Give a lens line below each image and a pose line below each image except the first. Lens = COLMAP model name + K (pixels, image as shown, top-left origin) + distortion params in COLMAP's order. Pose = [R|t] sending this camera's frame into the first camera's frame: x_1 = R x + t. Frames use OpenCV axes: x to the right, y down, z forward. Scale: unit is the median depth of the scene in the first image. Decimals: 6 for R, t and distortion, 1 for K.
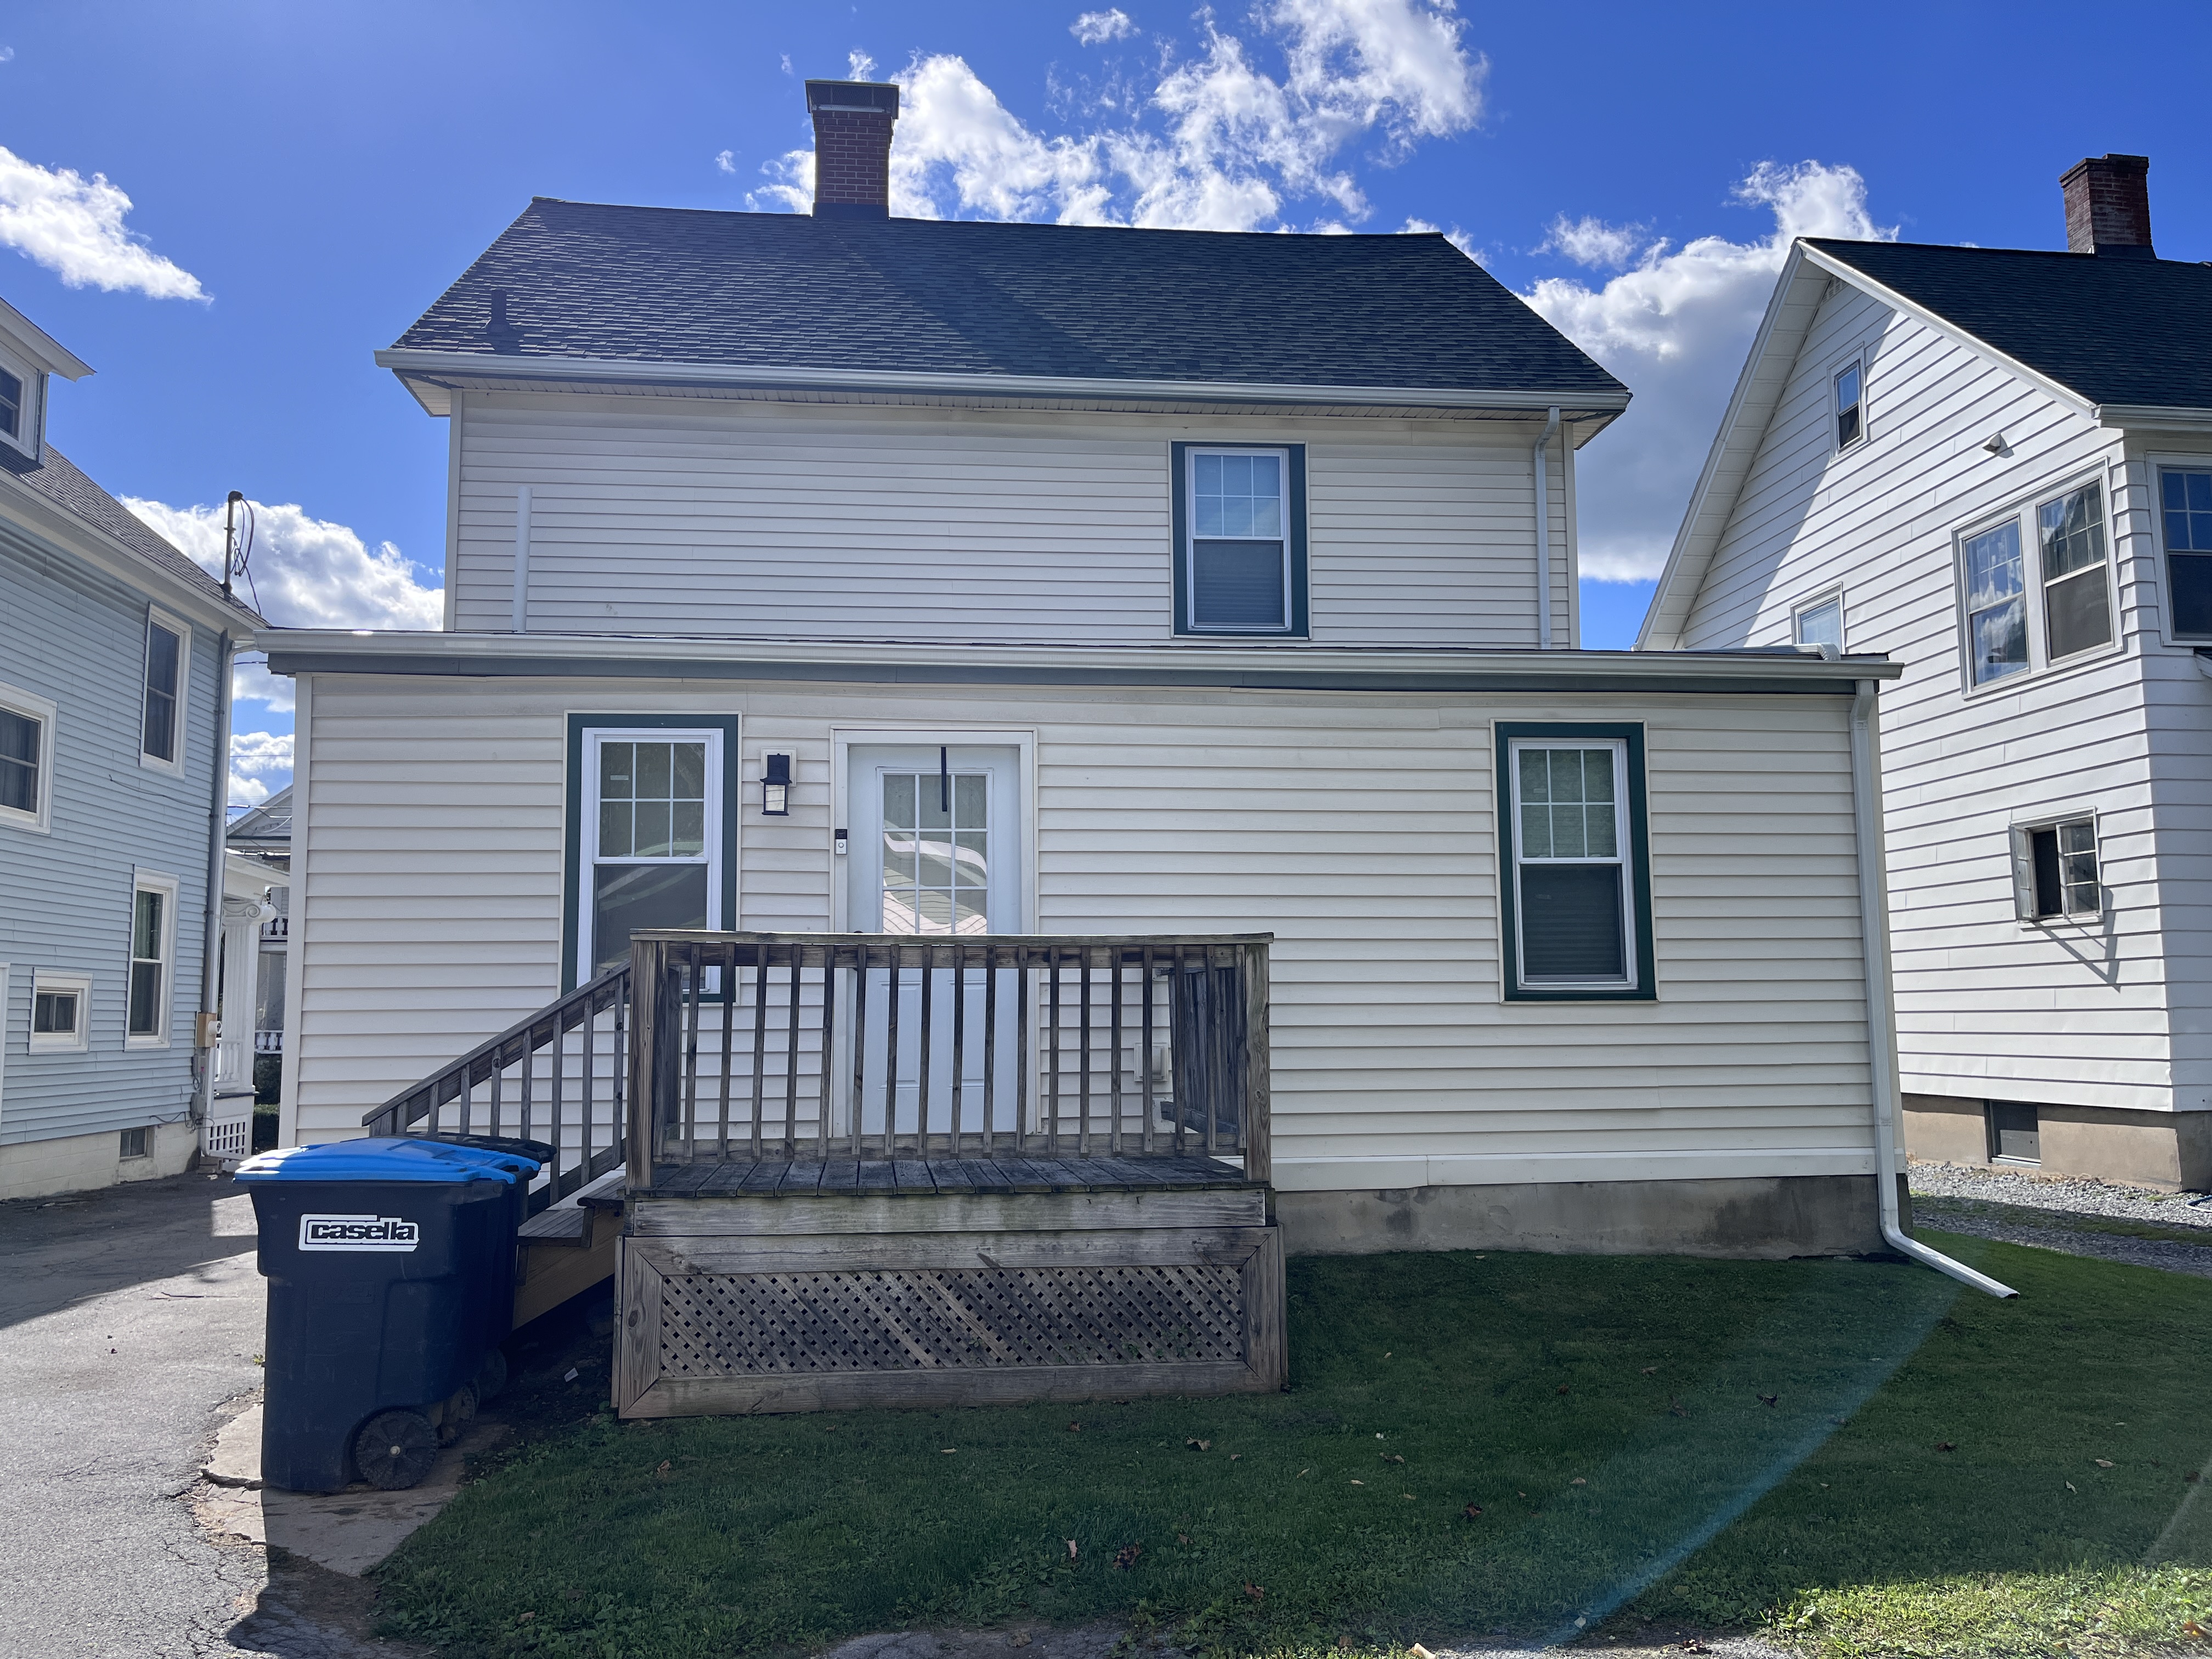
lens RADIAL K [[1679.0, 0, 1097.2], [0, 1679.0, 834.1], [0, 0, 1]] dist [0.057400, -0.075127]
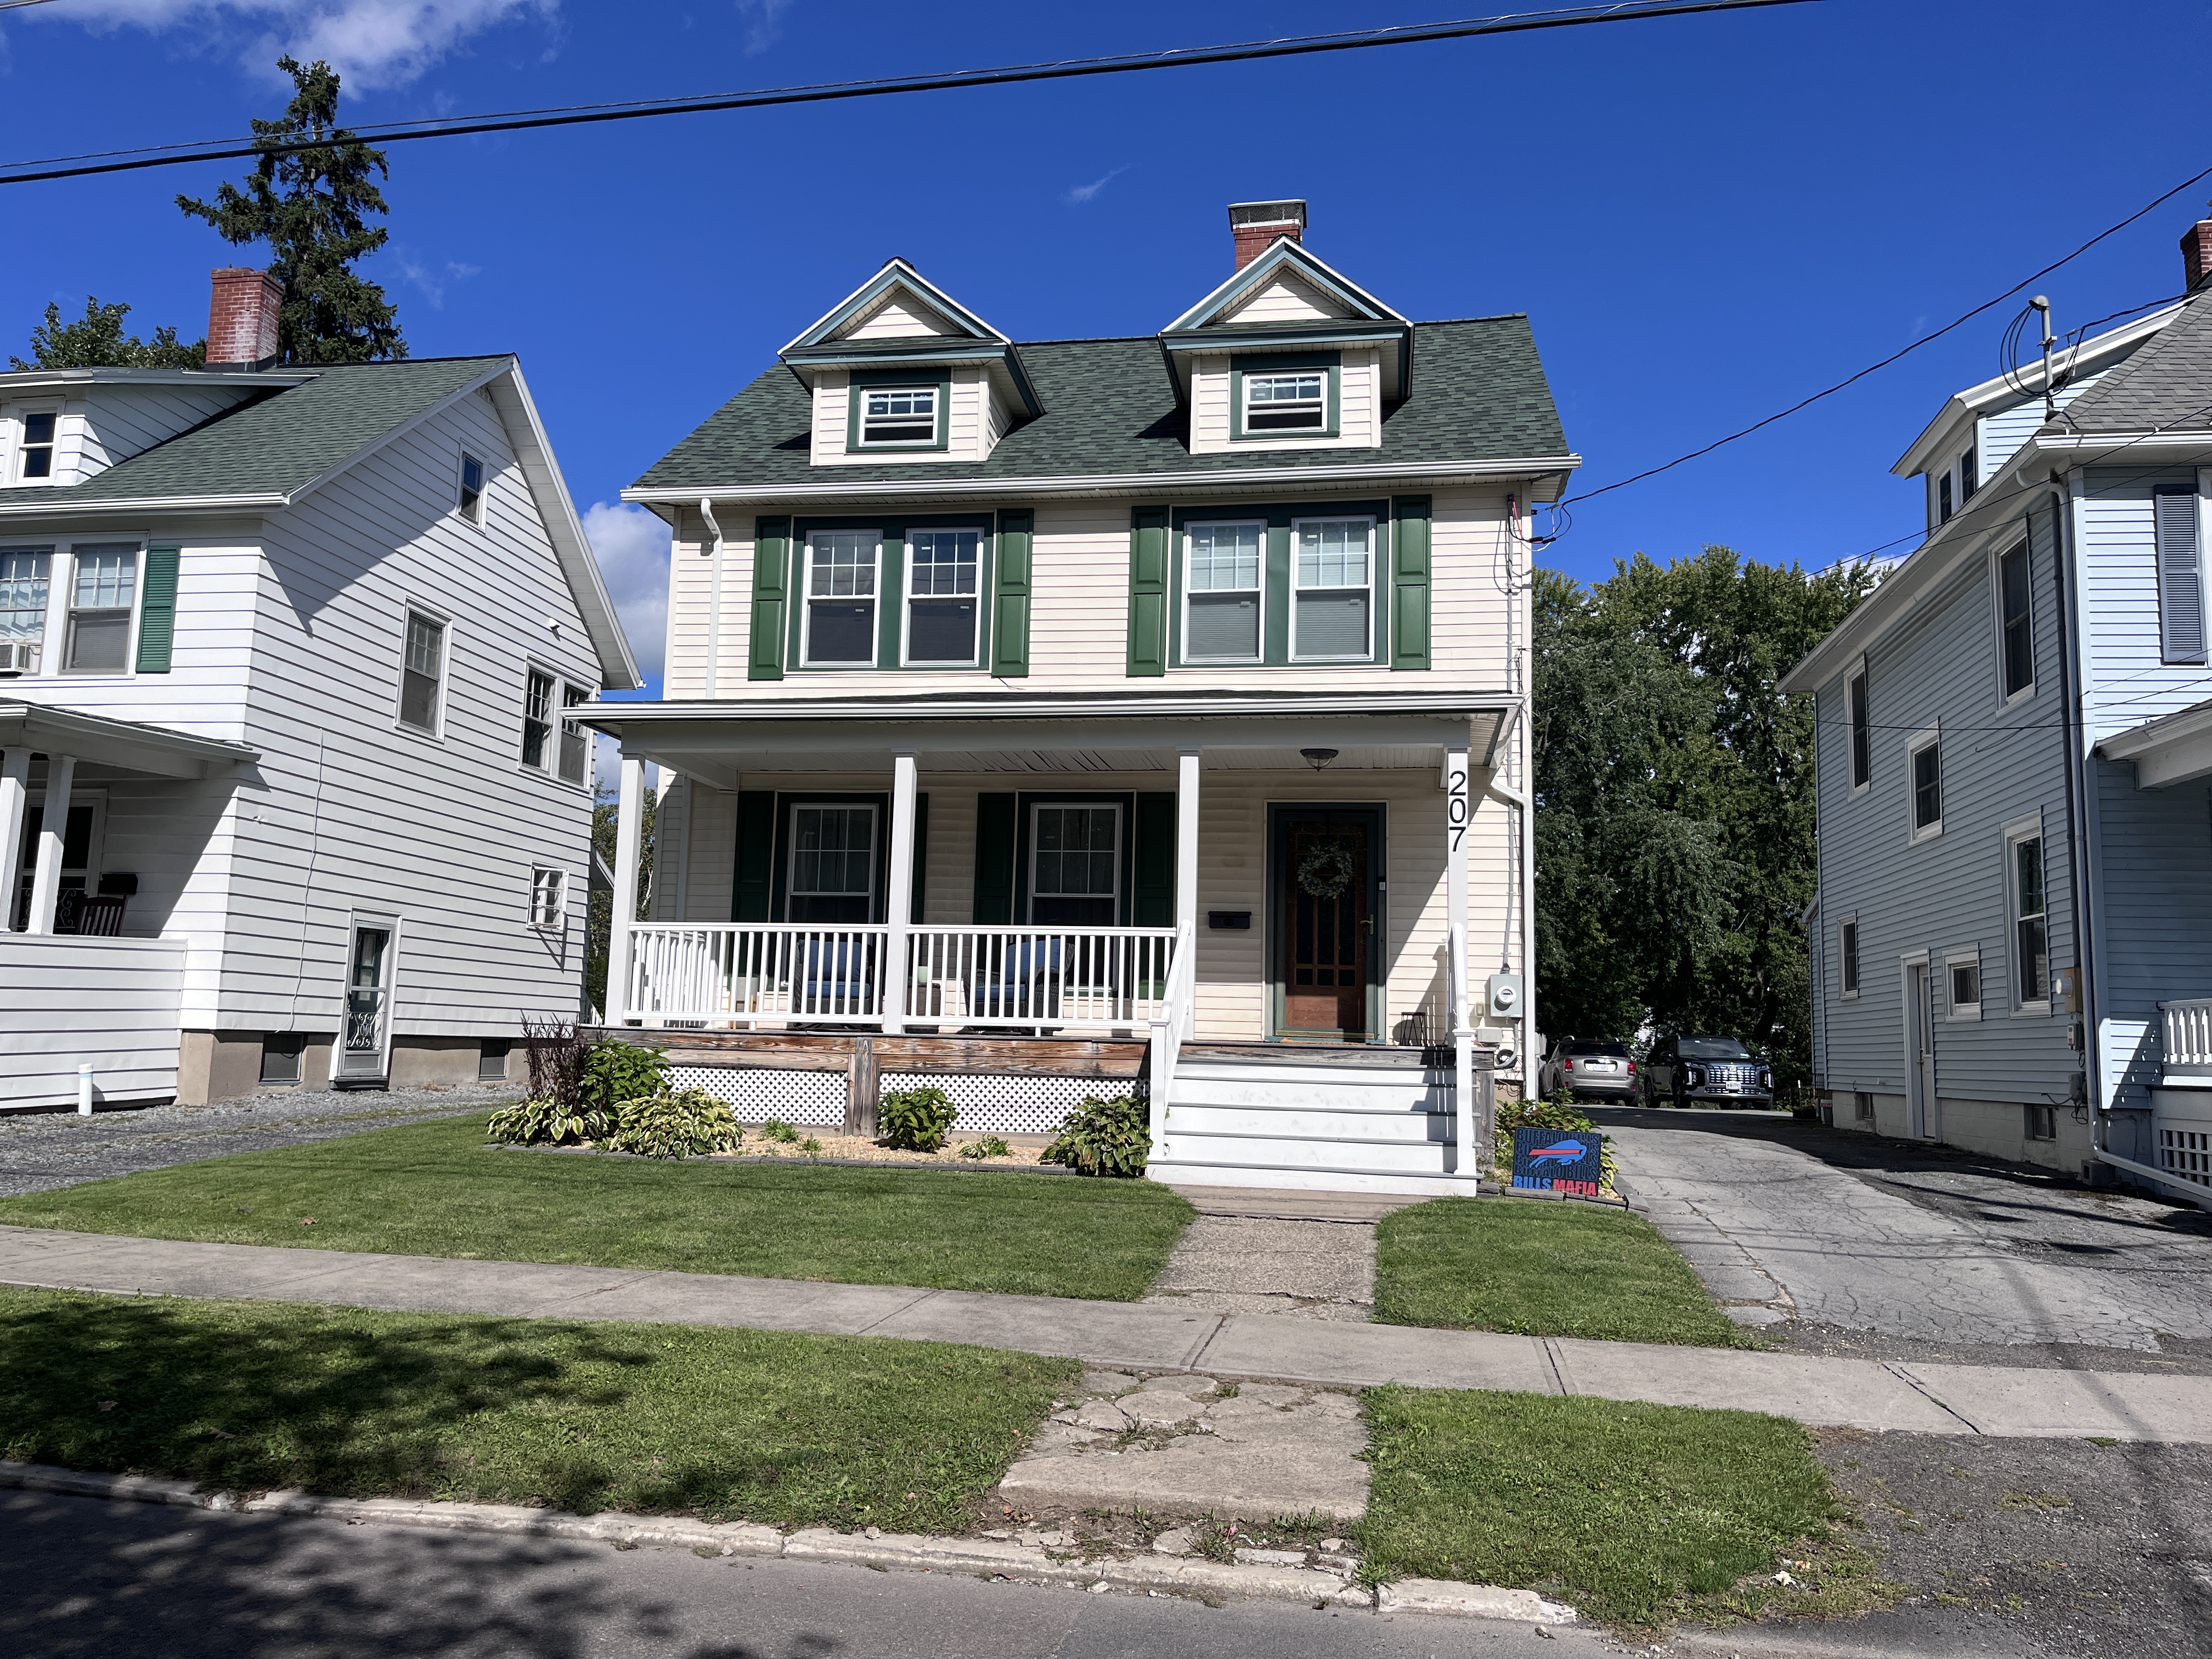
lens RADIAL K [[1679.0, 0, 1093.8], [0, 1679.0, 837.6], [0, 0, 1]] dist [0.056301, -0.073095]
pose [[-0.961128, 0.017177, 0.275570, -0.348384], [-0.049742, 0.970961, -0.234010, 0.275470], [-0.271587, -0.238621, -0.932363, 2.043882]]
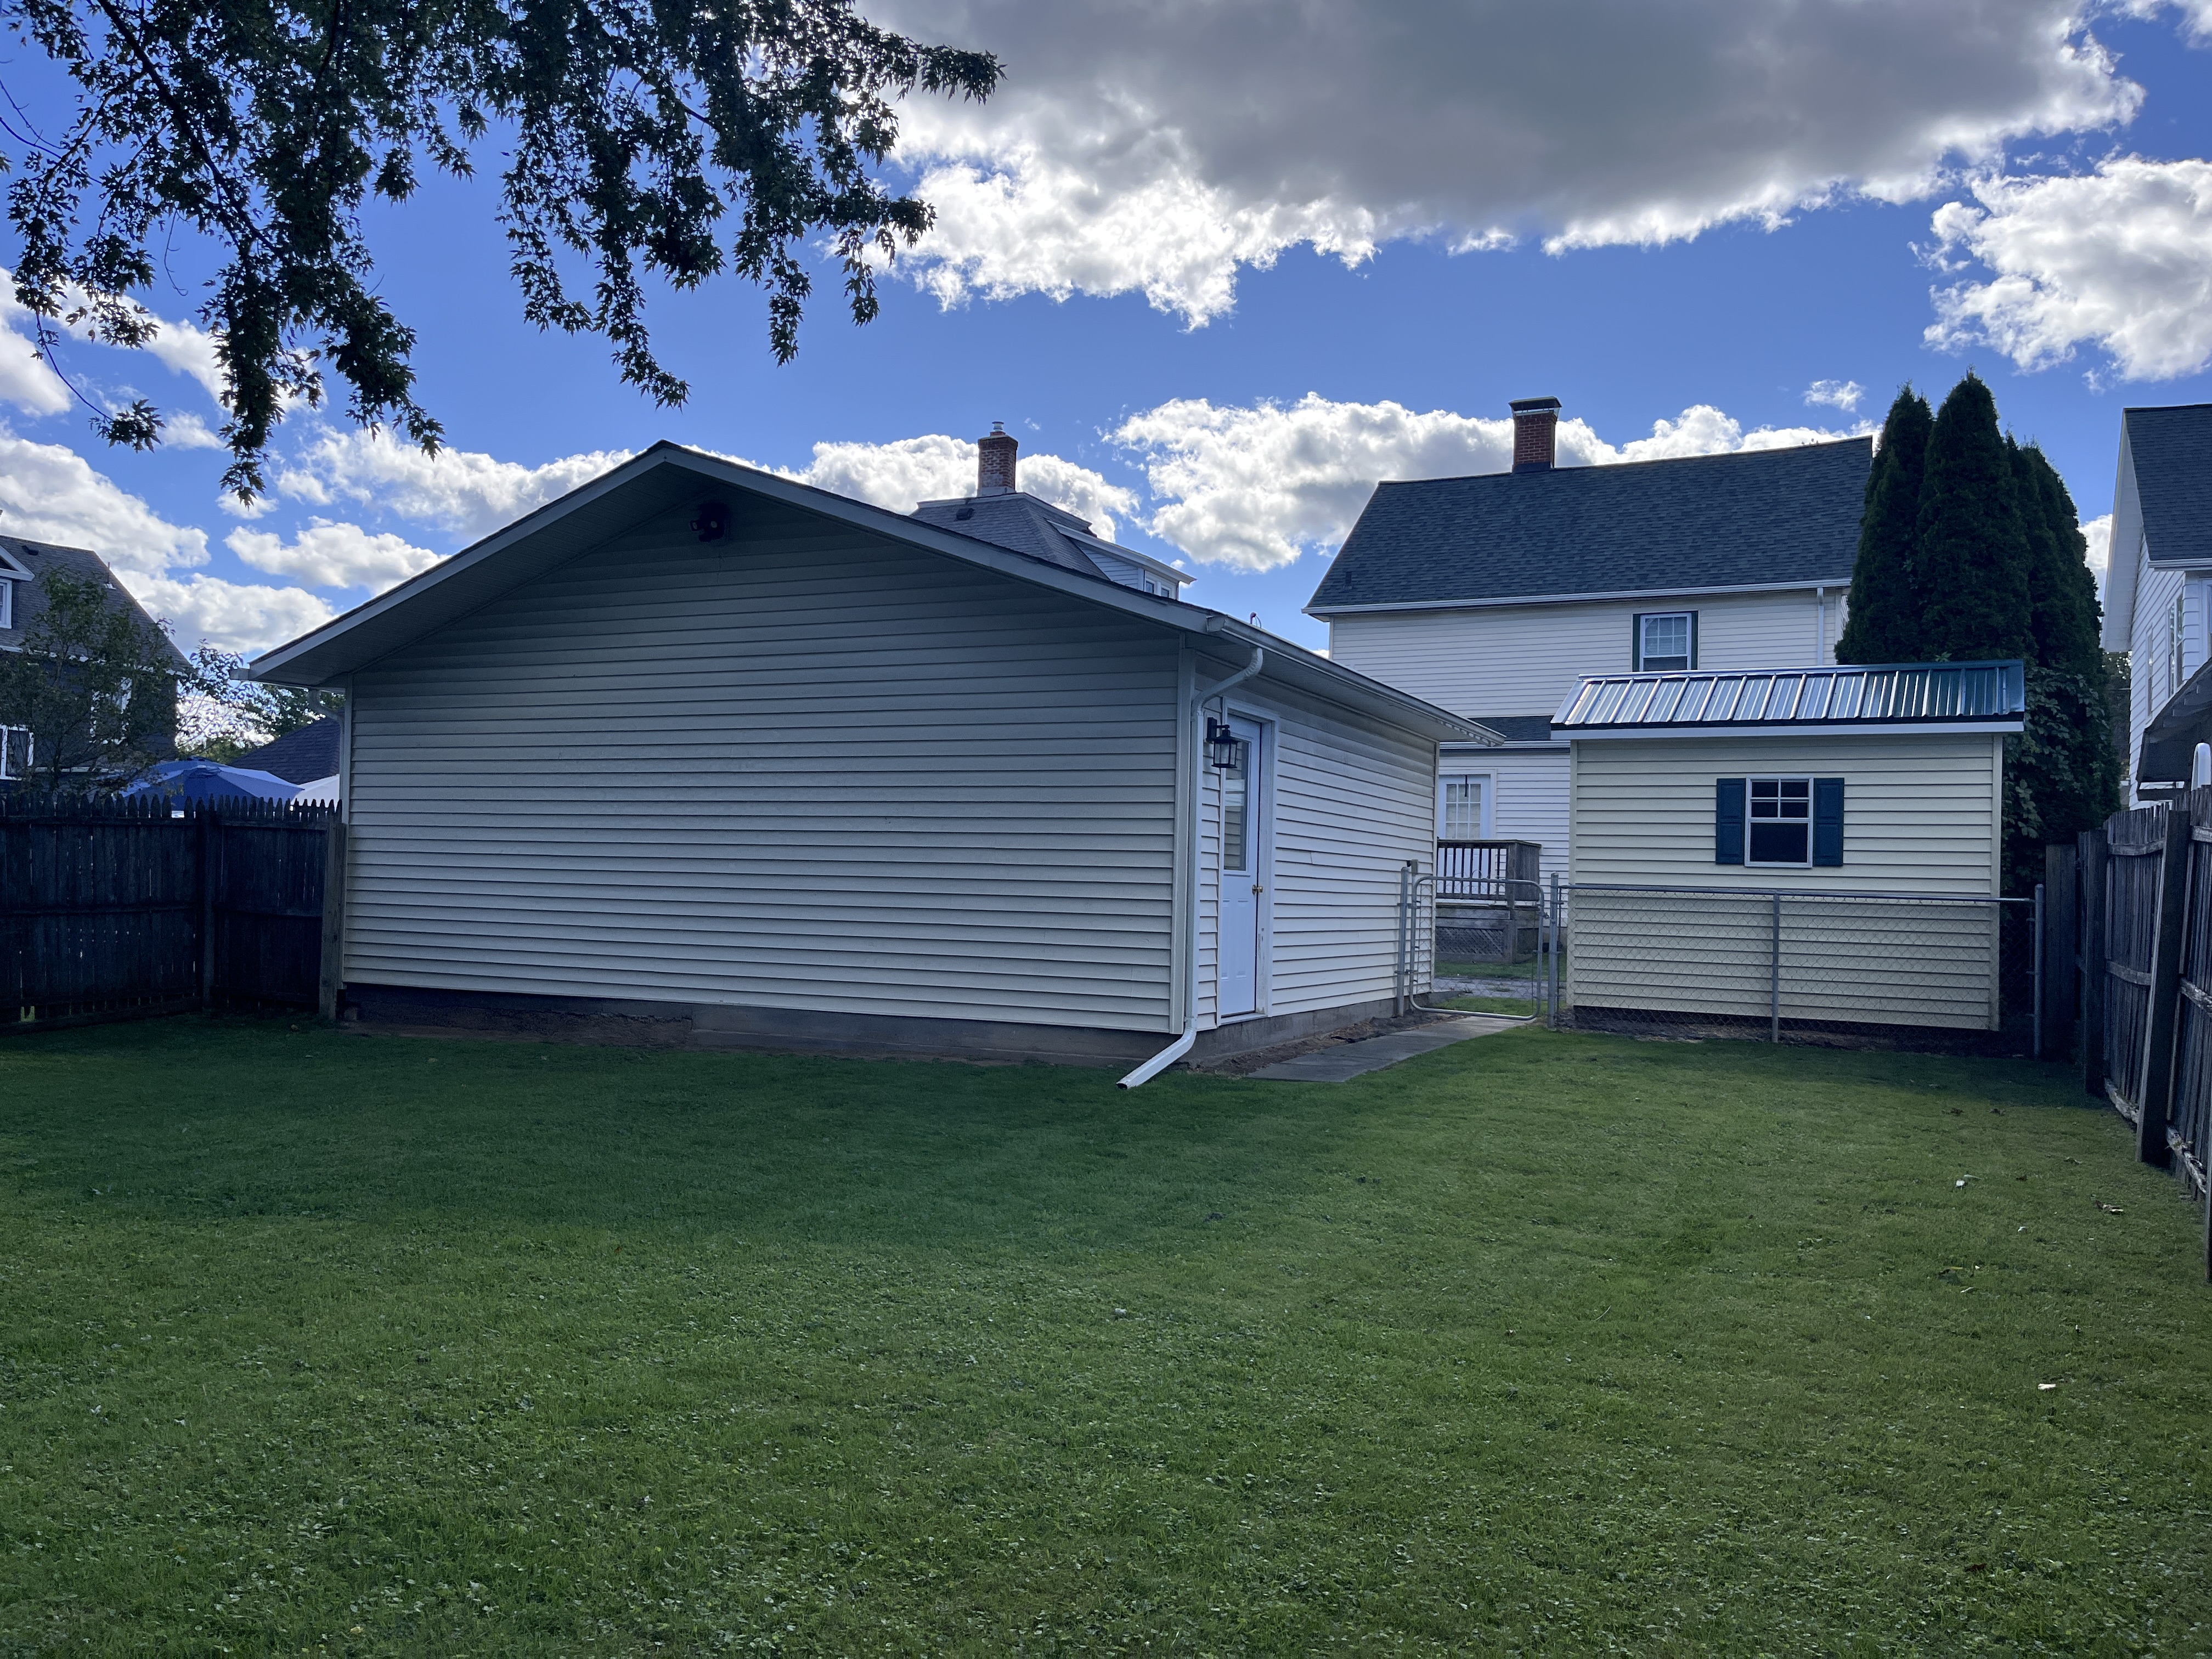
lens RADIAL K [[1679.0, 0, 1097.2], [0, 1679.0, 834.1], [0, 0, 1]] dist [0.057400, -0.075127]
pose [[0.846246, 0.014302, -0.532601, 0.921724], [0.021779, 0.997876, 0.061400, -0.141418], [0.532348, -0.063559, 0.844136, -1.828256]]
